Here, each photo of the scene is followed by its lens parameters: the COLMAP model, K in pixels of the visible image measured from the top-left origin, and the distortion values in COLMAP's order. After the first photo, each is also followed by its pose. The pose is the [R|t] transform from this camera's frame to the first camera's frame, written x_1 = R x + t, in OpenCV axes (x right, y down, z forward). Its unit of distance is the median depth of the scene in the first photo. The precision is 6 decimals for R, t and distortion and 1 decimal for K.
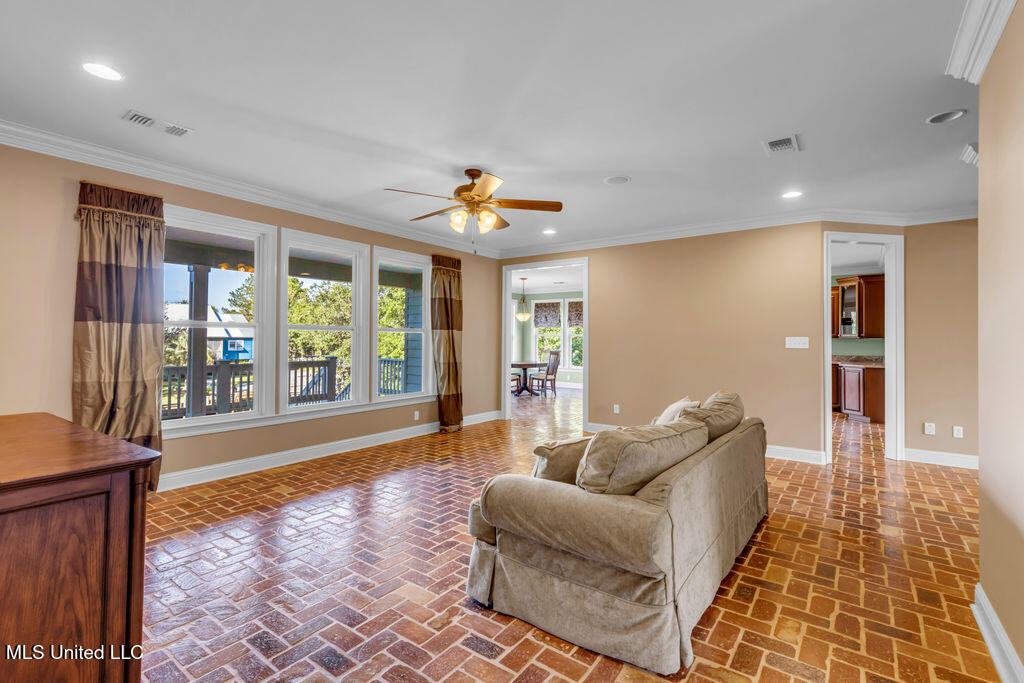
lens RADIAL K [[468.2, 0, 516.9], [0, 468.2, 336.1], [0, 0, 1]] dist [0.001702, 0.000065]
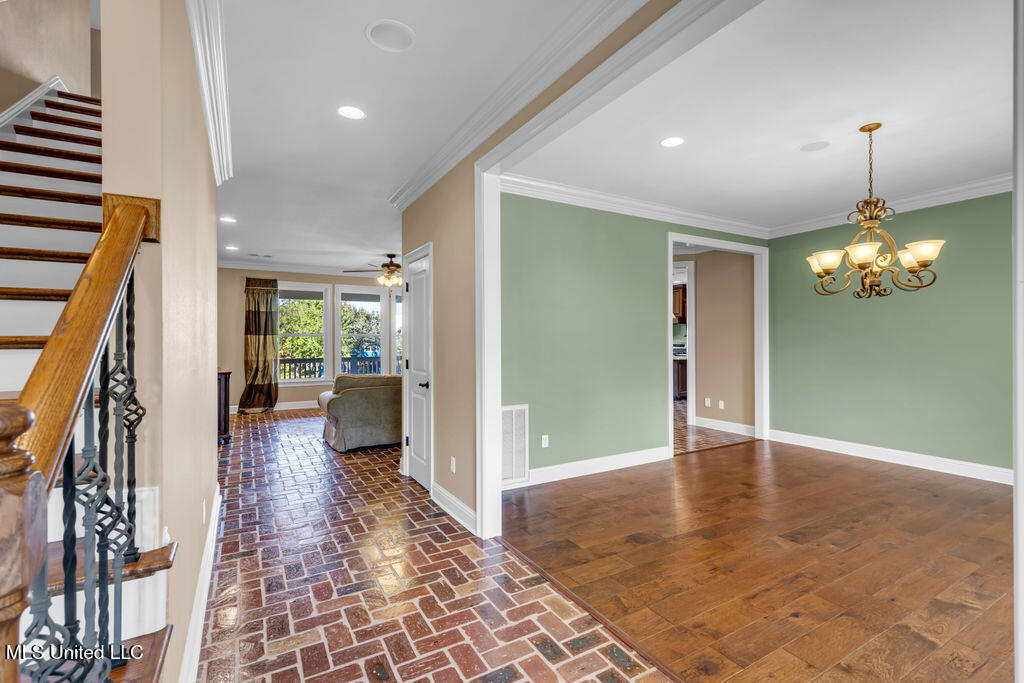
lens RADIAL K [[468.2, 0, 511.6], [0, 468.2, 337.4], [0, 0, 1]] dist [0.001702, 0.000065]
pose [[0.915878, -0.013454, -0.401232, 0.682537], [0.014747, 0.999891, 0.000134, 0.000237], [0.401187, -0.006039, 0.915976, -0.353020]]
